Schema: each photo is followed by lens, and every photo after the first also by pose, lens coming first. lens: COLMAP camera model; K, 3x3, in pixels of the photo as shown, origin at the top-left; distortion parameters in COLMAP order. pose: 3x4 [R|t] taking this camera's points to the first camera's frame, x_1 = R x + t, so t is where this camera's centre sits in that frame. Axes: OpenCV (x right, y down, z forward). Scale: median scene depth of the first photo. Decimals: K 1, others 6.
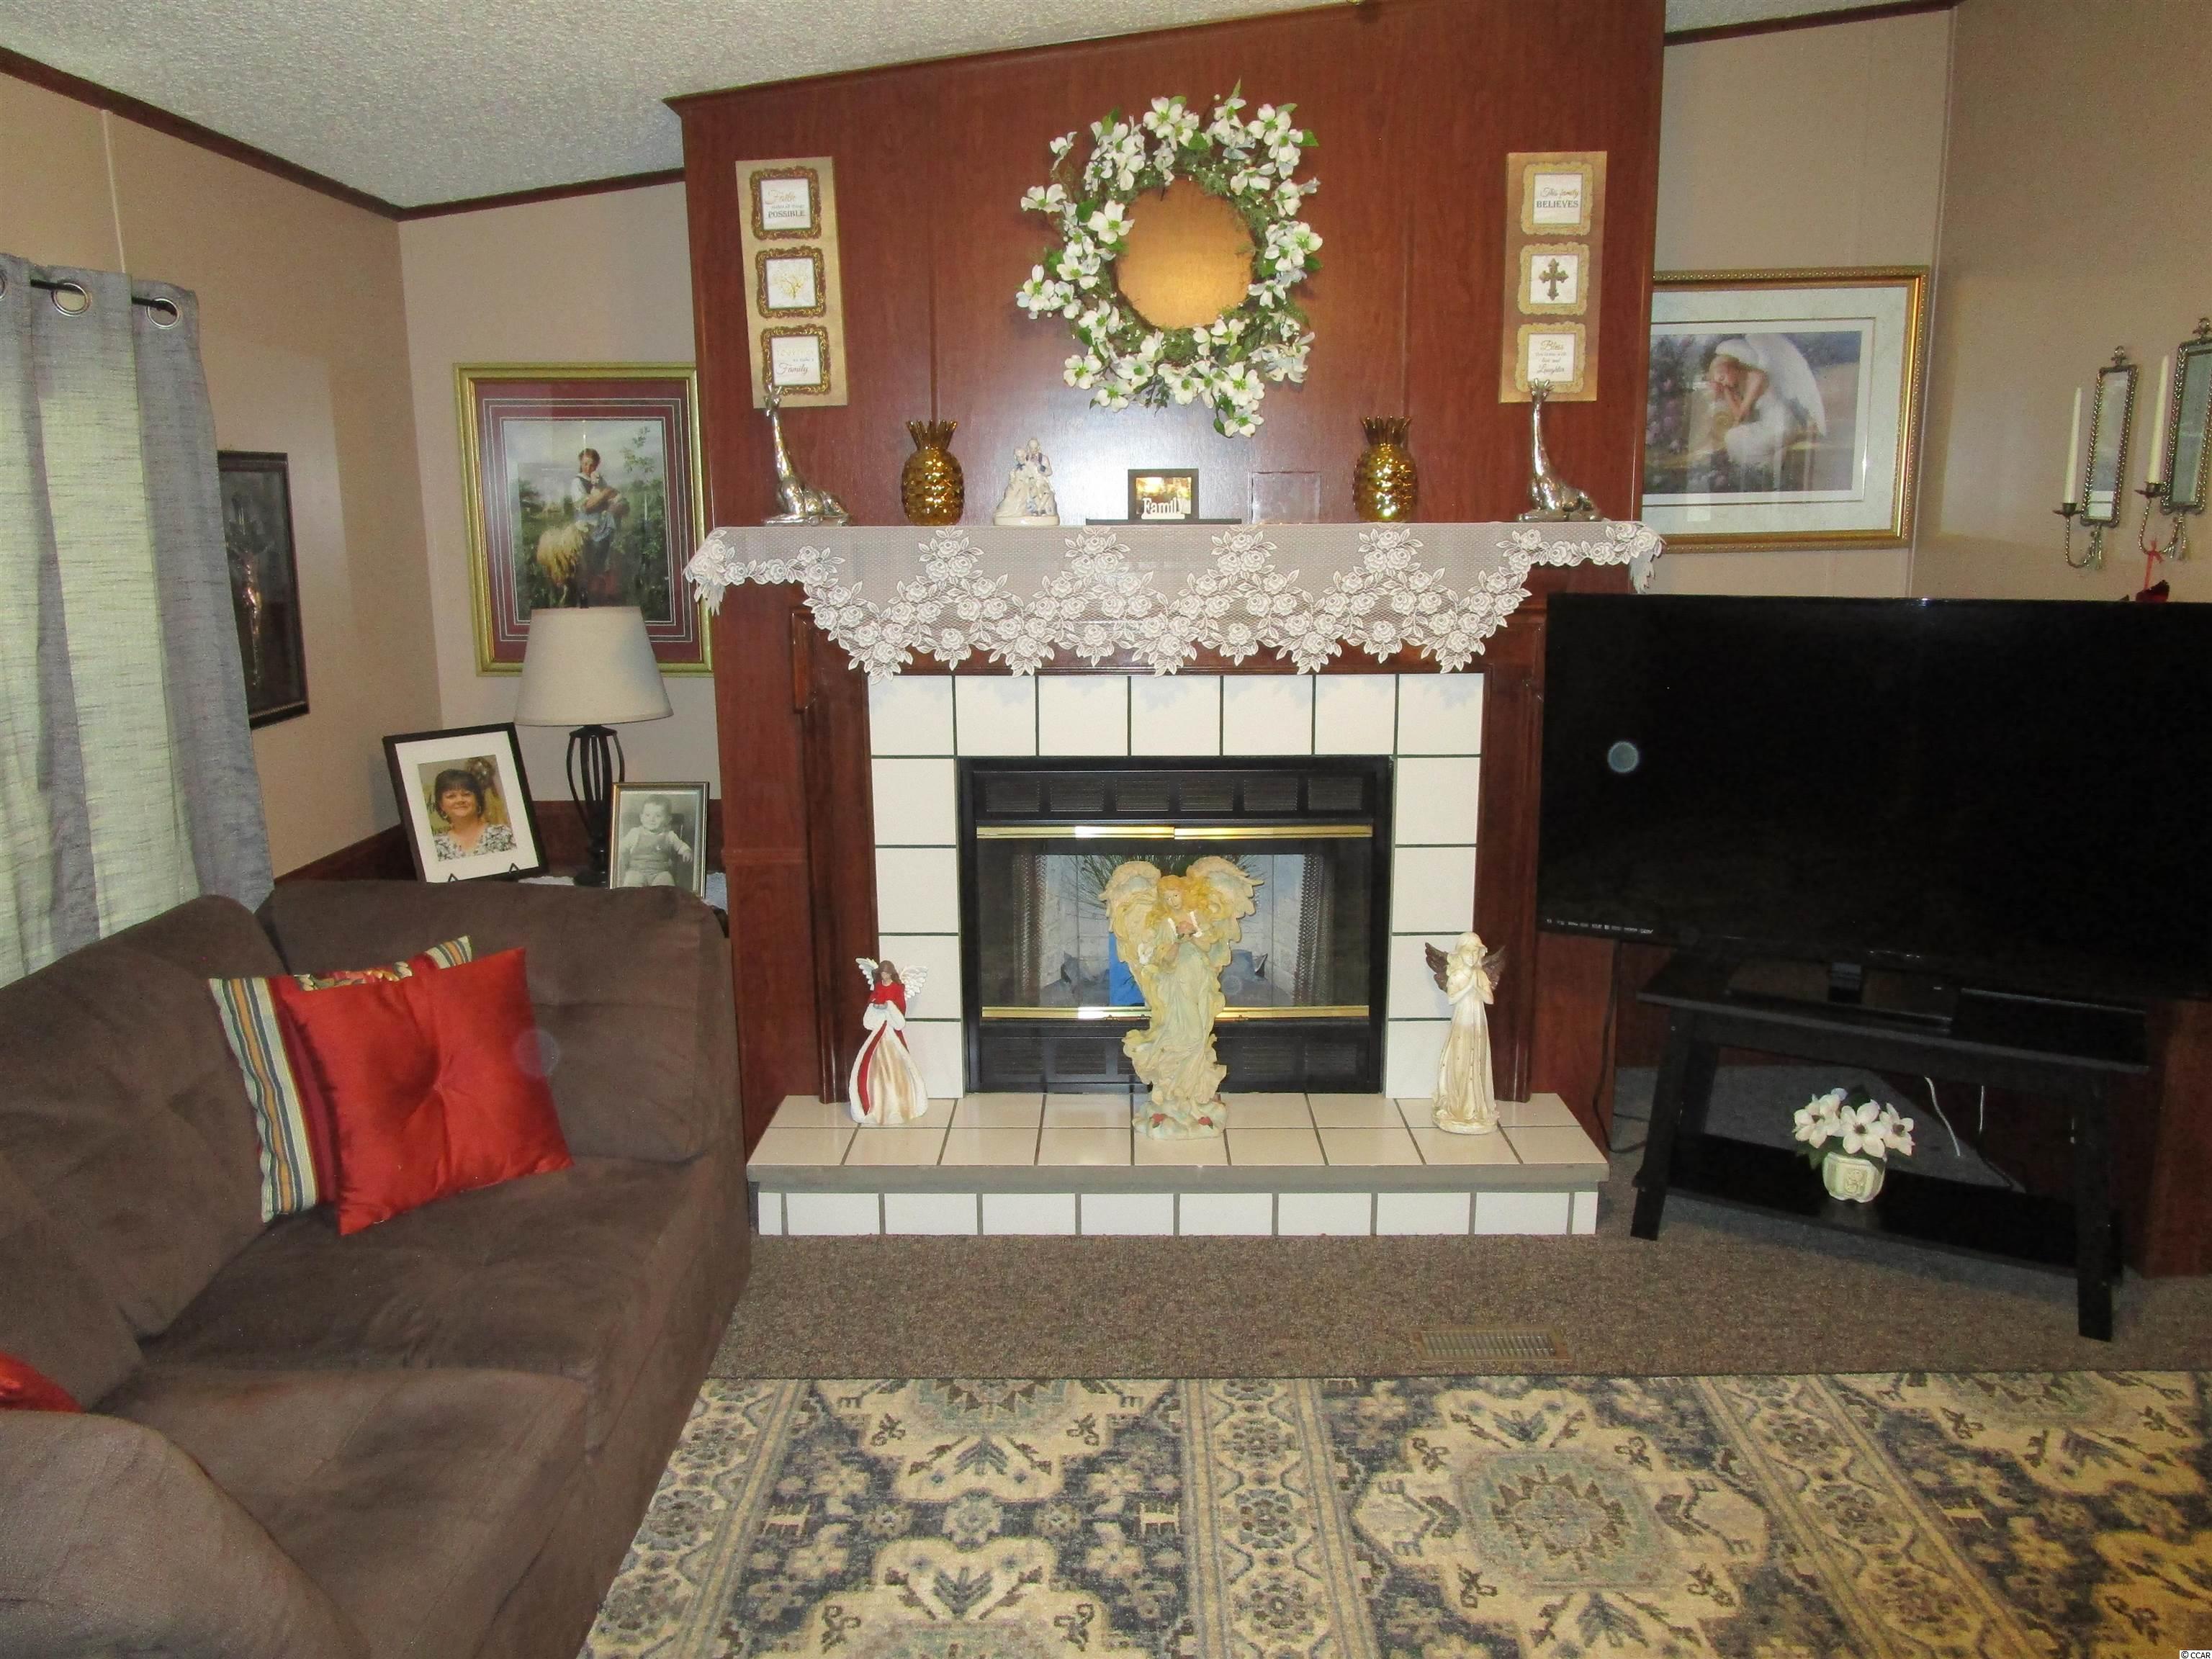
lens RADIAL K [[1580.0, 0, 1104.6], [0, 1580.0, 818.5], [0, 0, 1]] dist [-0.032262, 0.013553]
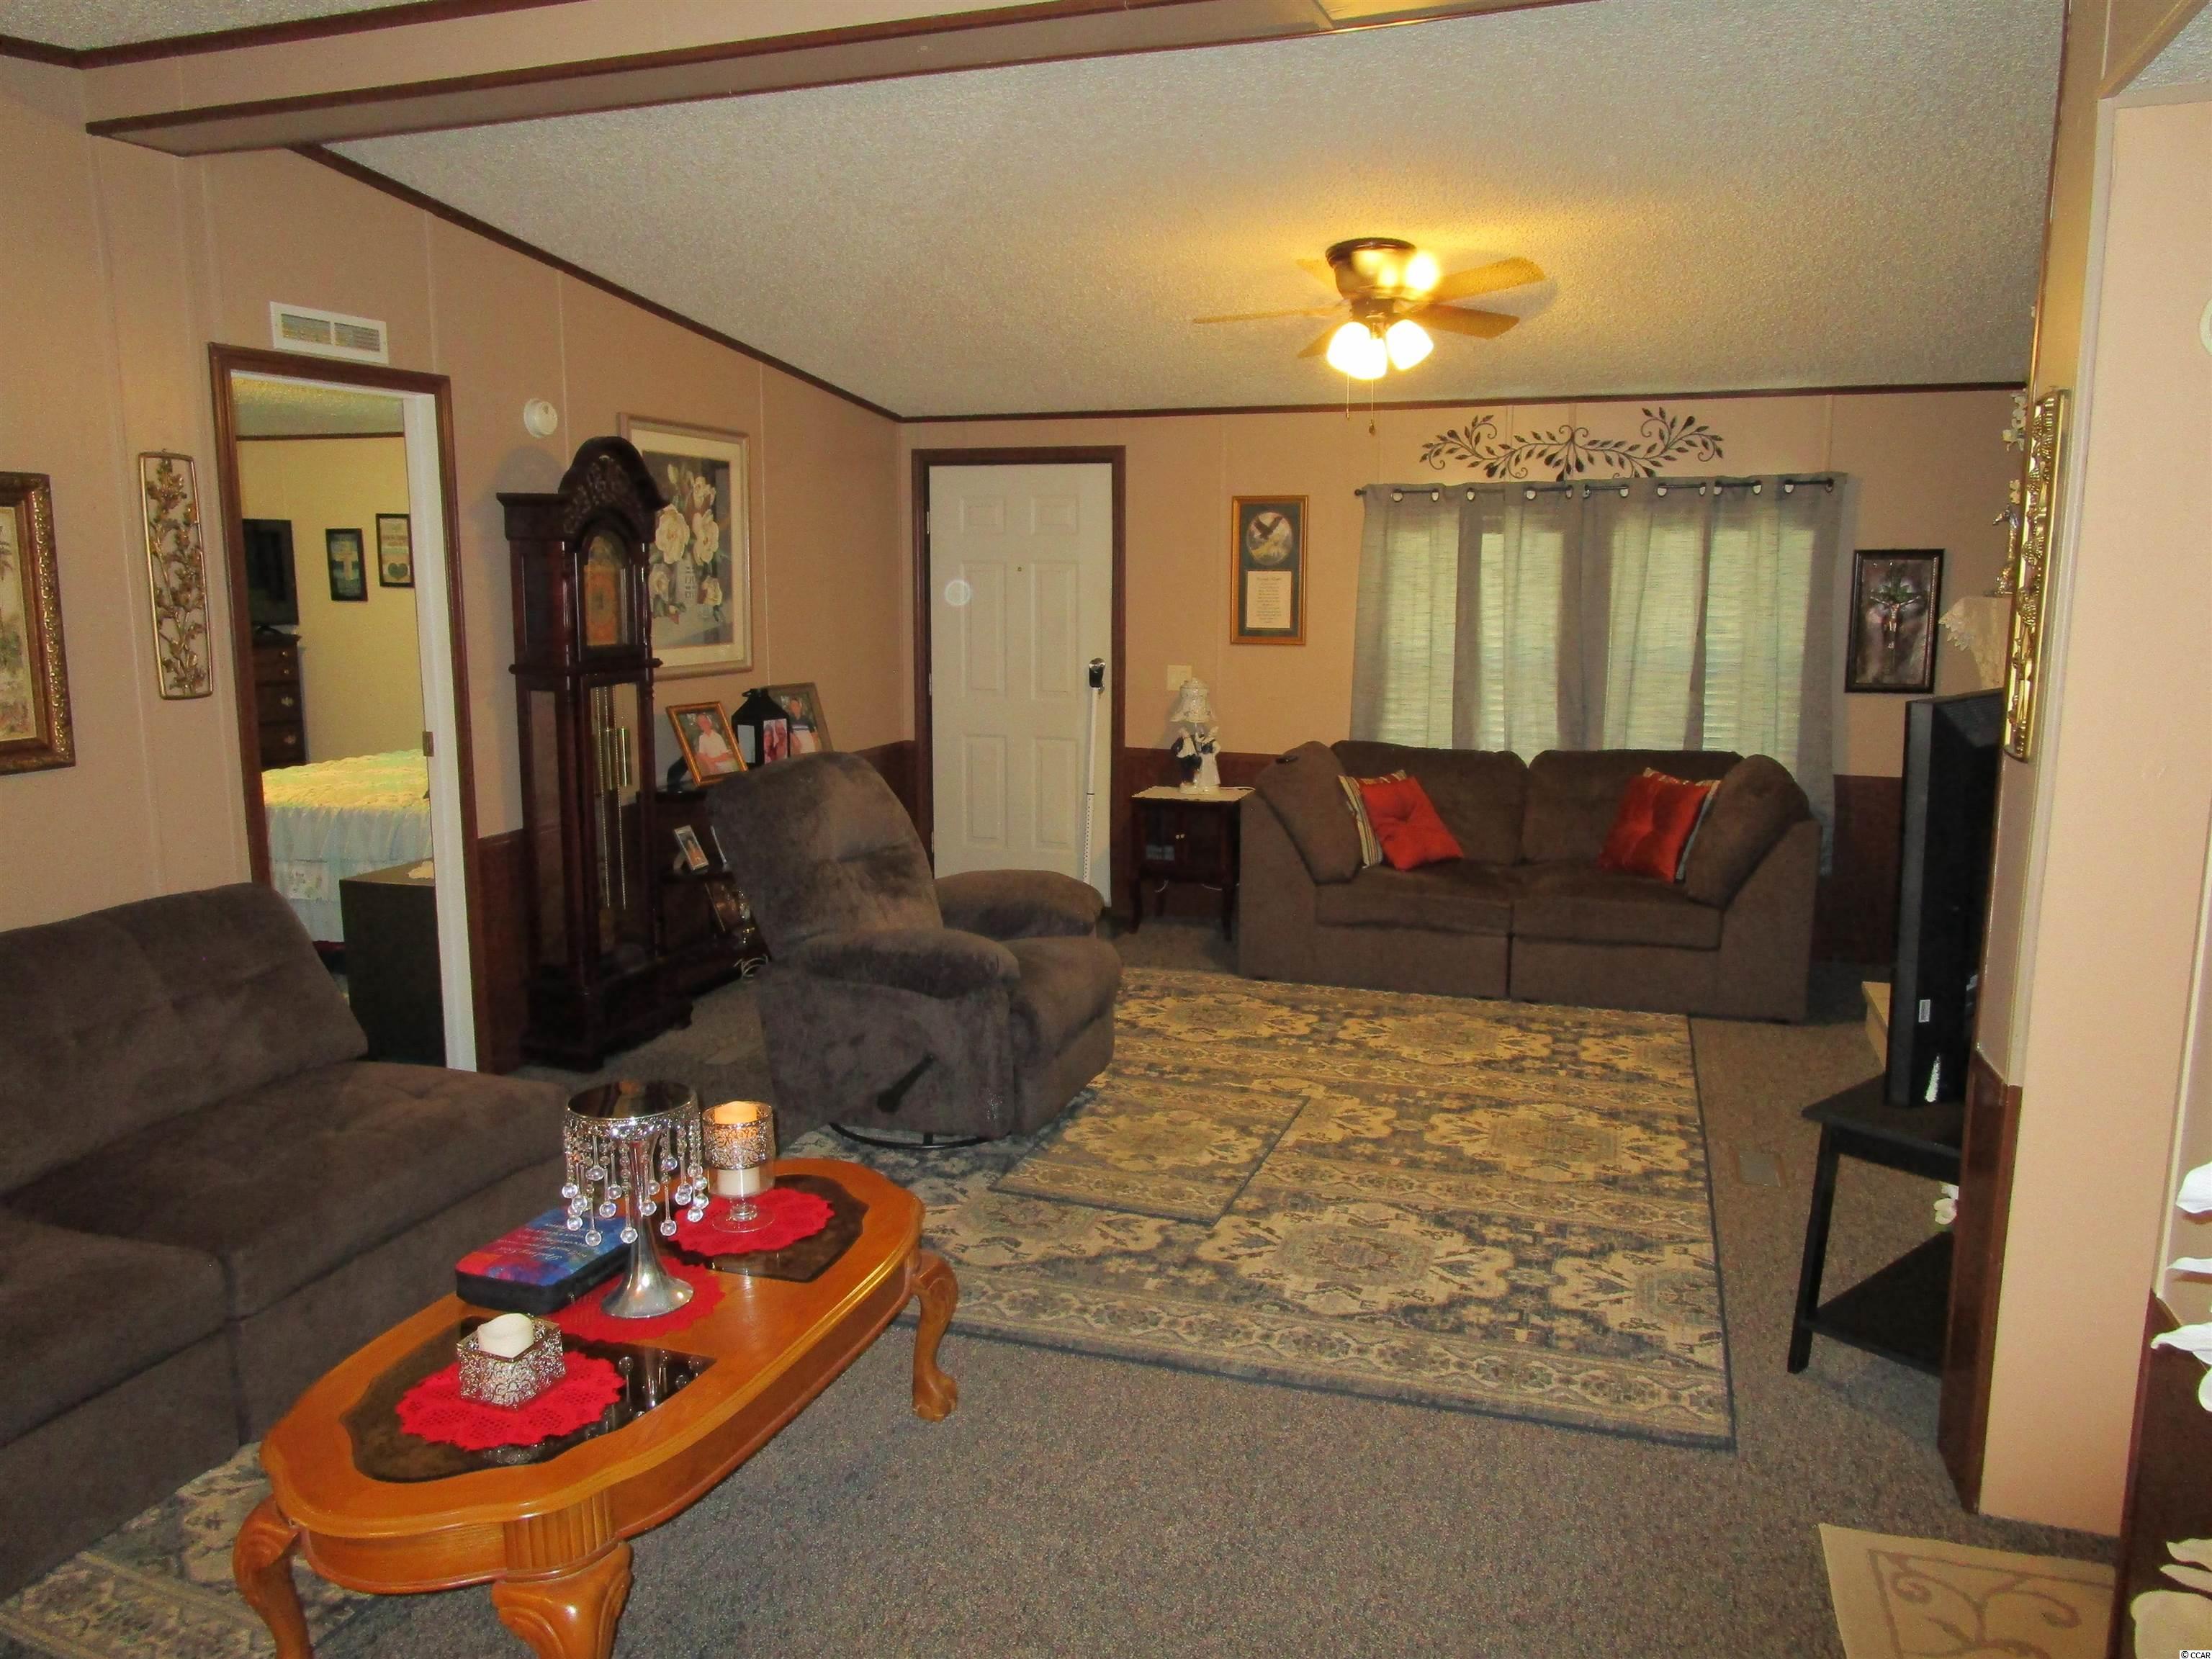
lens RADIAL K [[1572.0, 0, 1093.5], [0, 1572.0, 823.0], [0, 0, 1]] dist [-0.030936, 0.003323]
pose [[-0.314439, 0.159292, -0.935818, 1.667014], [-0.183189, 0.957108, 0.224468, -0.170993], [0.931434, 0.242013, -0.271771, 0.723164]]
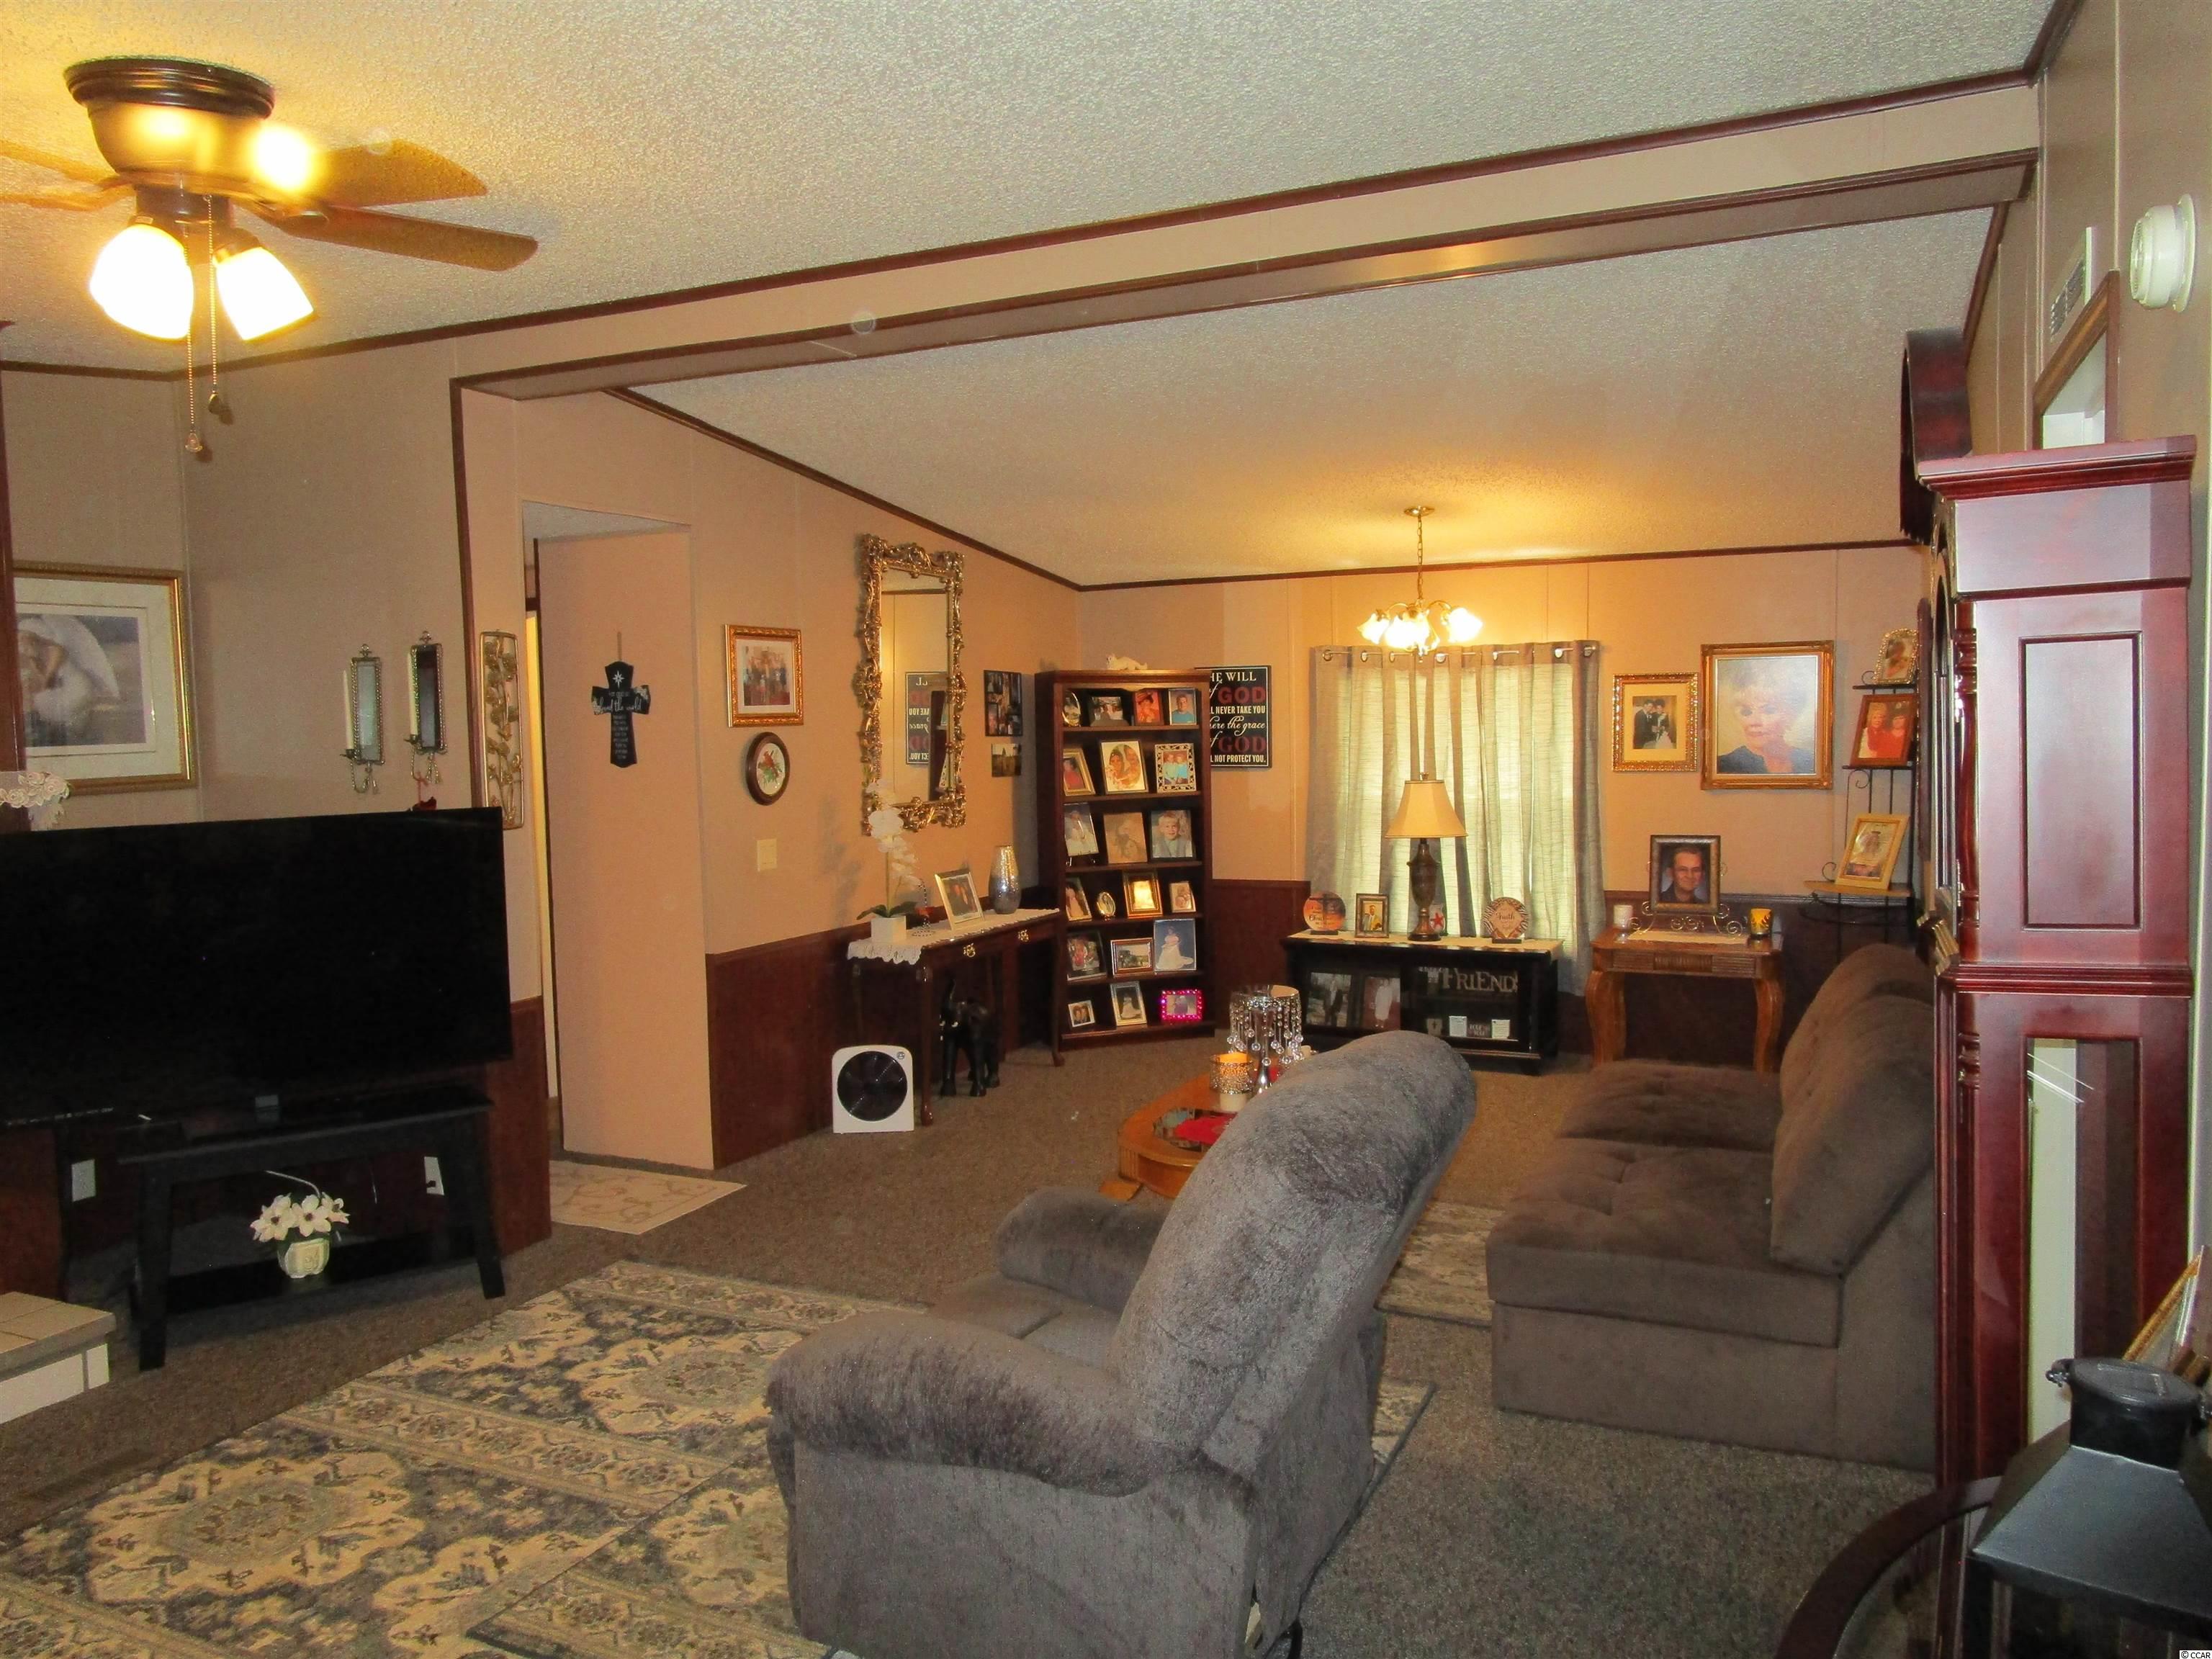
lens RADIAL K [[1580.0, 0, 1104.6], [0, 1580.0, 818.5], [0, 0, 1]] dist [-0.032262, 0.013553]
pose [[0.404885, -0.053474, 0.912802, -0.452907], [0.198074, 0.979713, -0.030465, 0.045128], [-0.892656, 0.193138, 0.407263, -0.207534]]
